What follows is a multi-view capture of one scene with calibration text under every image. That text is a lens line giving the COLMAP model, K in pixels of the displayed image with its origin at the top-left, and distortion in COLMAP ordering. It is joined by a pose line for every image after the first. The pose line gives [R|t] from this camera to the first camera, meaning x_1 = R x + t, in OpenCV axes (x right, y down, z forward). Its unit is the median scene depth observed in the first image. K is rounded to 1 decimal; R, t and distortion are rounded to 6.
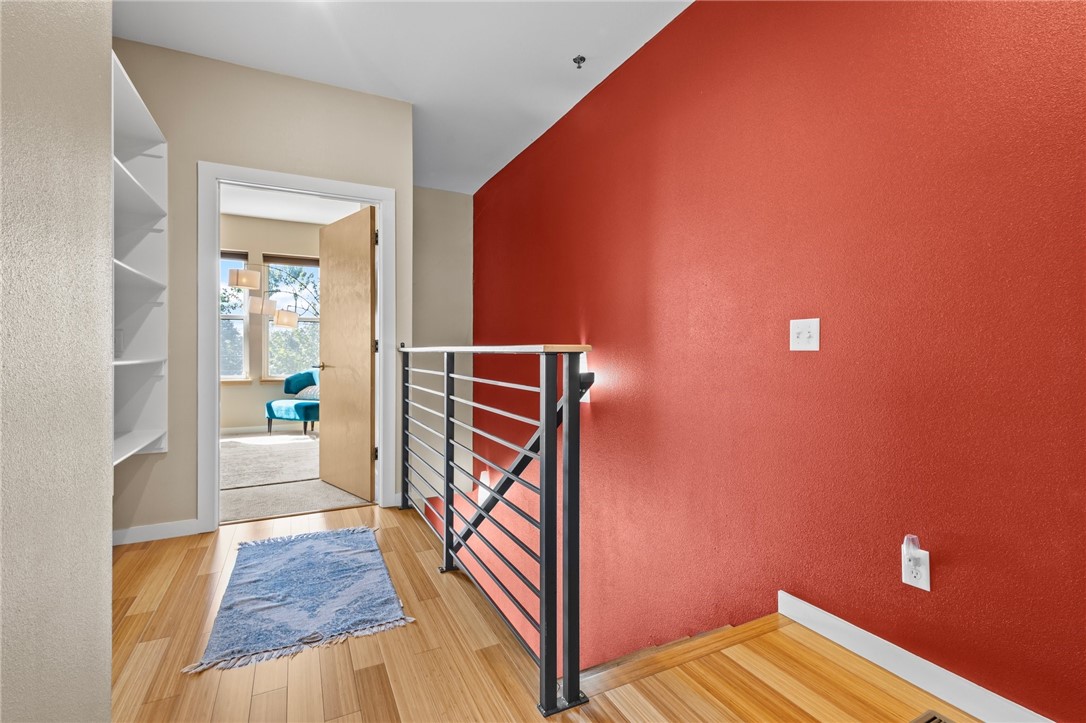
lens RADIAL K [[507.1, 0, 544.2], [0, 507.1, 357.4], [0, 0, 1]] dist [0.016170, -0.006847]
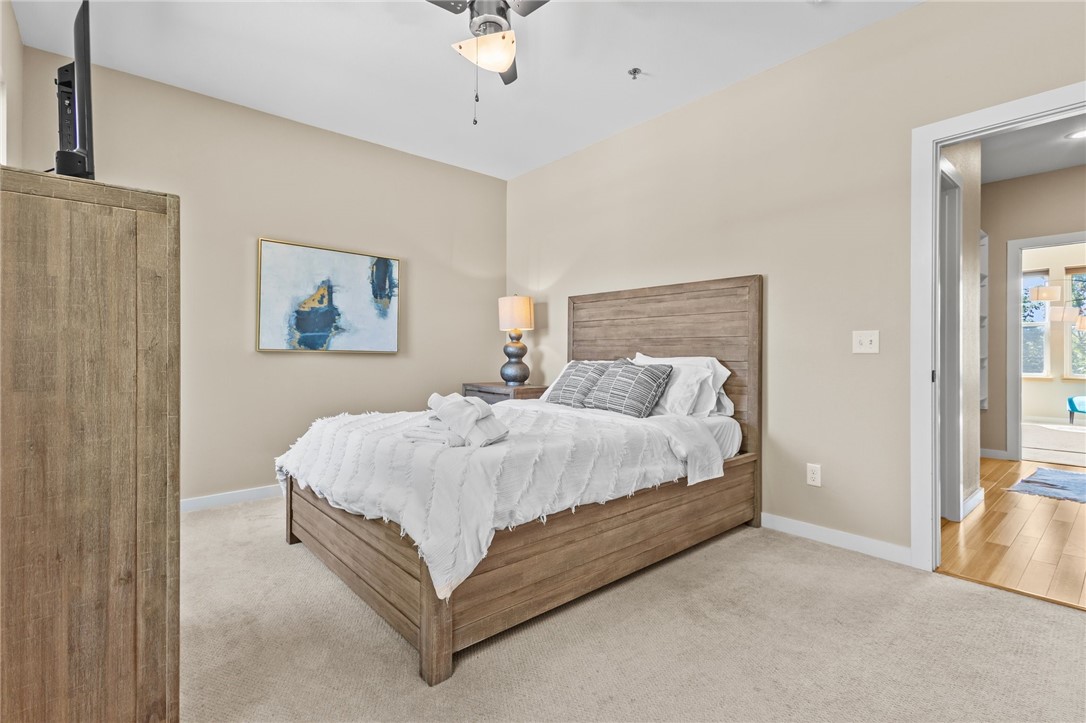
lens RADIAL K [[507.1, 0, 544.2], [0, 507.1, 357.4], [0, 0, 1]] dist [0.016170, -0.006847]
pose [[0.251860, -0.000786, -0.967763, 0.272726], [-0.004232, 0.999989, -0.001914, 0.005488], [0.967754, 0.004578, 0.251854, -0.431176]]
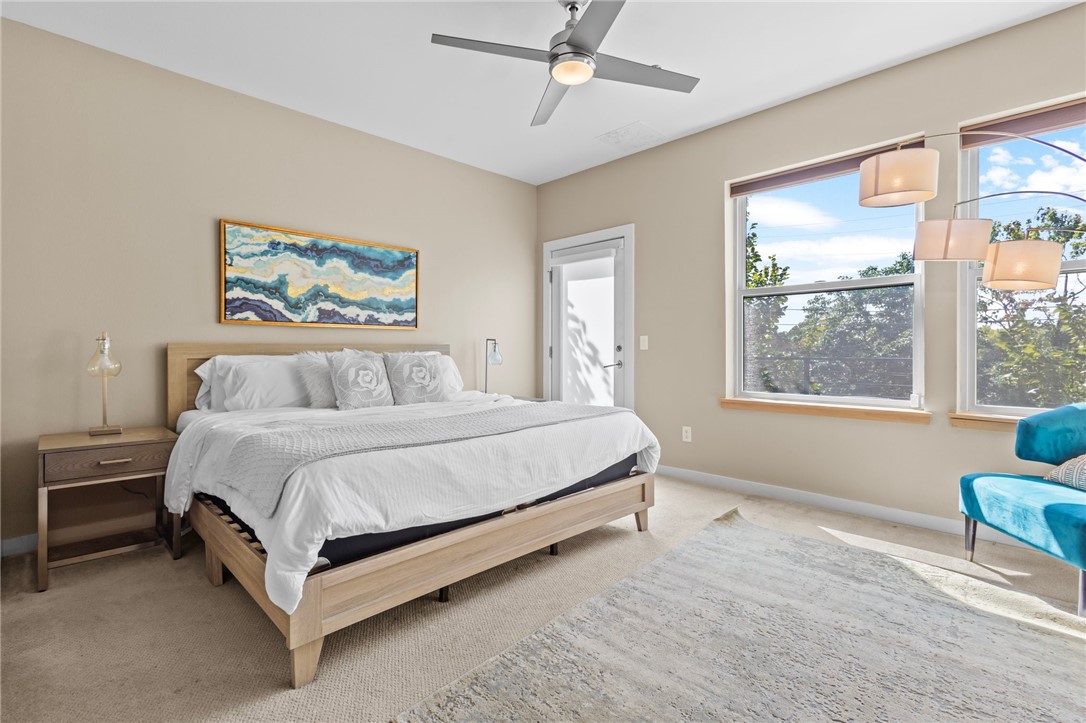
lens RADIAL K [[507.1, 0, 544.2], [0, 507.1, 357.4], [0, 0, 1]] dist [0.016170, -0.006847]
pose [[0.314849, 0.004746, -0.949130, -0.259532], [-0.004334, 0.999984, 0.003562, -0.005699], [0.949132, 0.002992, 0.314865, 0.548365]]
